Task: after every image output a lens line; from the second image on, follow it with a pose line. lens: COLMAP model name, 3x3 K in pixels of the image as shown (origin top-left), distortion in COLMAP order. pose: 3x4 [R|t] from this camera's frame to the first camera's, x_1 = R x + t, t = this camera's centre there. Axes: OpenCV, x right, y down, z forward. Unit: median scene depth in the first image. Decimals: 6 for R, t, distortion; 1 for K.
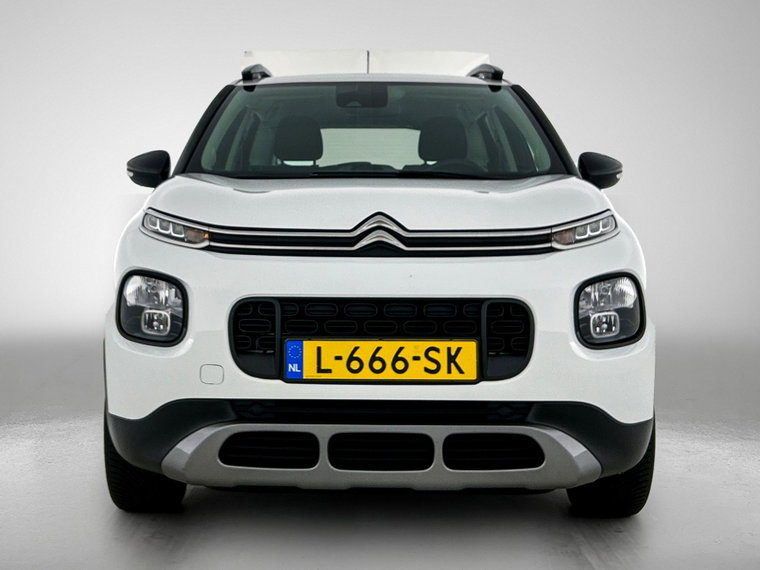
lens RADIAL K [[743.1, 0, 380.0], [0, 743.1, 285.0], [0, 0, 1]] dist [-0.001261, 0.000265]
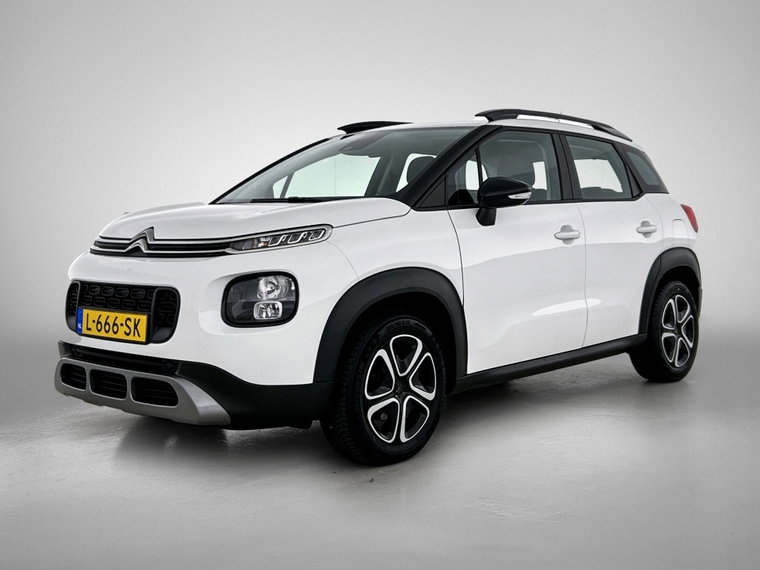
lens RADIAL K [[600.4, 0, 380.0], [0, 600.4, 285.0], [0, 0, 1]] dist [0.001026, -0.001628]
pose [[0.901247, 0.038041, -0.431633, 1.023029], [-0.041274, 0.999146, 0.001877, -0.004486], [0.431336, 0.016124, 0.902047, 0.133638]]
